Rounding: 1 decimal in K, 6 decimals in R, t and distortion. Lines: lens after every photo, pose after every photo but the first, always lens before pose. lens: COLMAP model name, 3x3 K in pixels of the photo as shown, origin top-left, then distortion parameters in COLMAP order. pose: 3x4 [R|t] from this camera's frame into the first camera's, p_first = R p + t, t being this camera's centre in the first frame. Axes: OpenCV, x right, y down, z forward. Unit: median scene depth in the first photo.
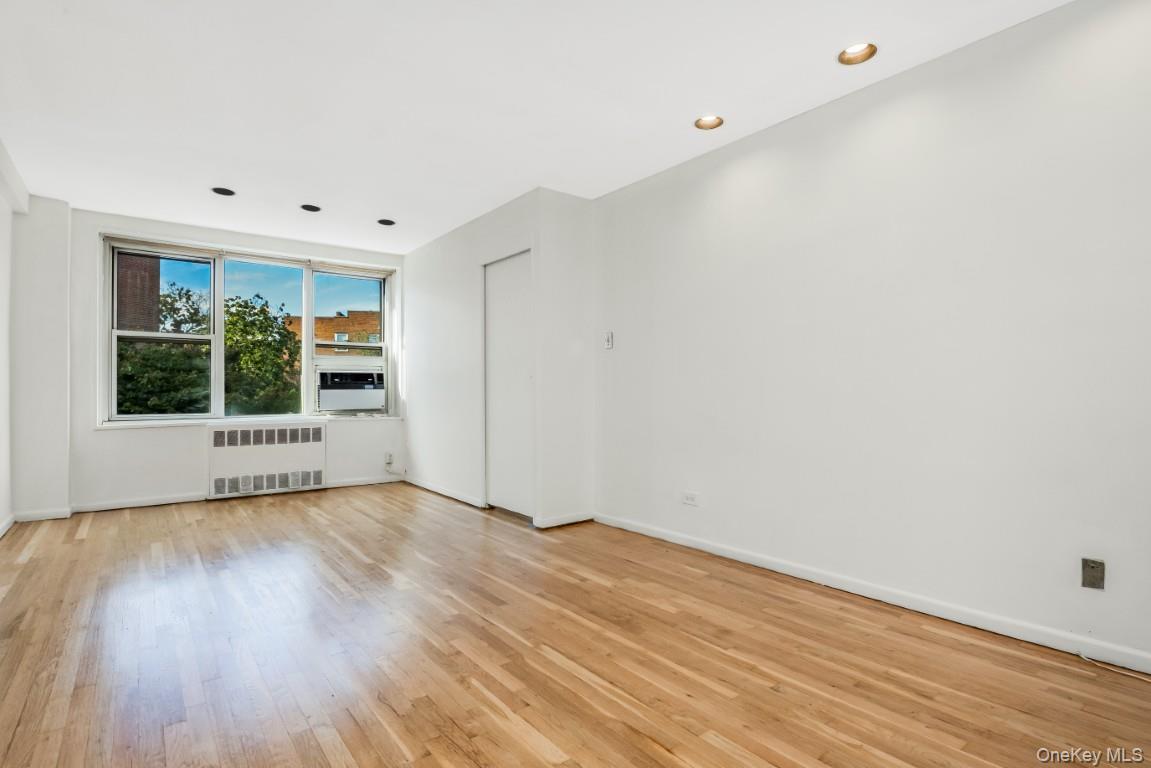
lens RADIAL K [[579.0, 0, 575.5], [0, 579.0, 384.0], [0, 0, 1]] dist [-0.021410, -0.000041]
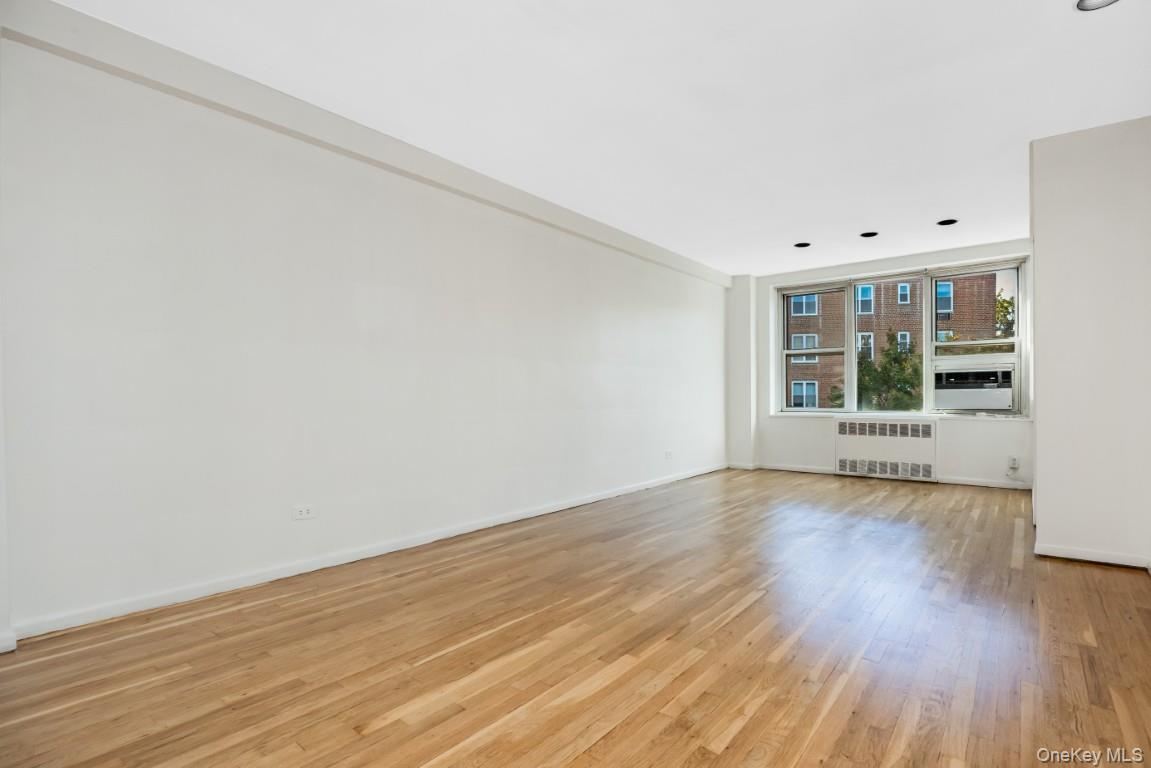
lens RADIAL K [[550.9, 0, 578.0], [0, 550.9, 395.3], [0, 0, 1]] dist [-0.001074, -0.000093]
pose [[0.237935, 0.003296, -0.971275, 0.415716], [0.018275, 0.999802, 0.007870, 0.001030], [0.971109, -0.019622, 0.237828, 0.128067]]
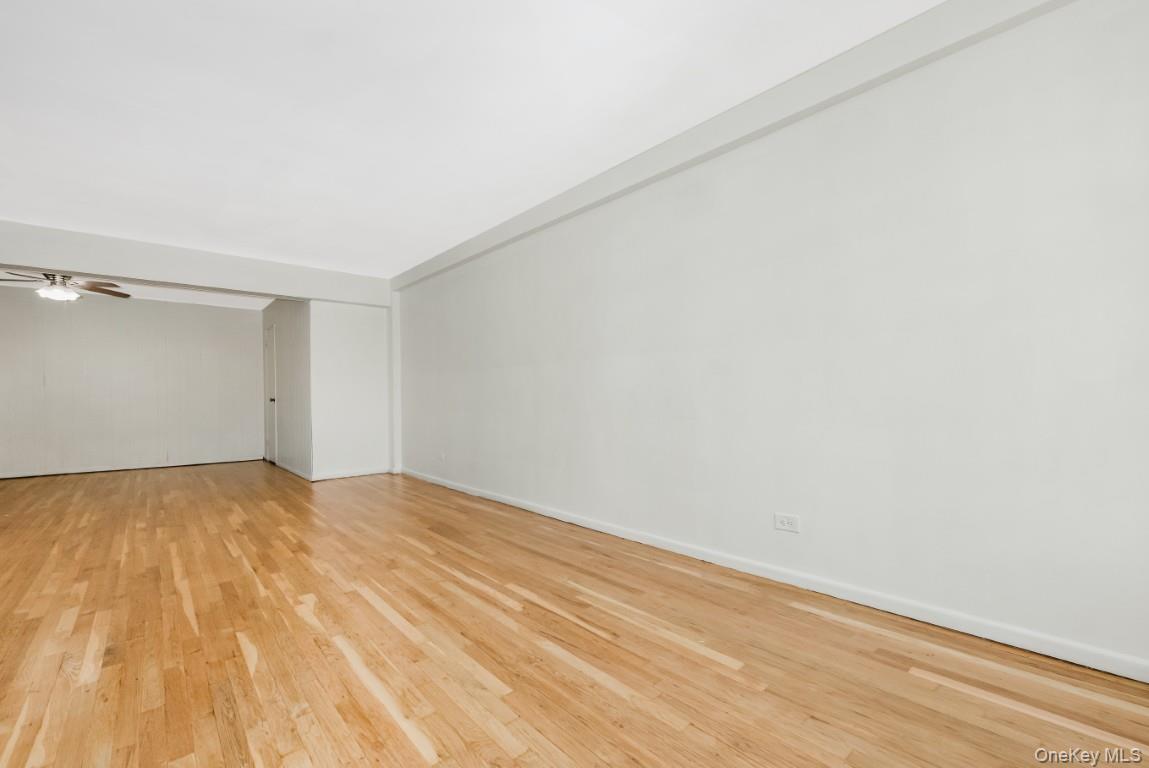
lens RADIAL K [[465.4, 0, 577.9], [0, 465.4, 399.0], [0, 0, 1]] dist [0.000337, -0.000089]
pose [[-0.995343, 0.014096, -0.095363, -0.364195], [0.016047, 0.999677, -0.019726, 0.019693], [0.095054, -0.021164, -0.995247, 0.974511]]
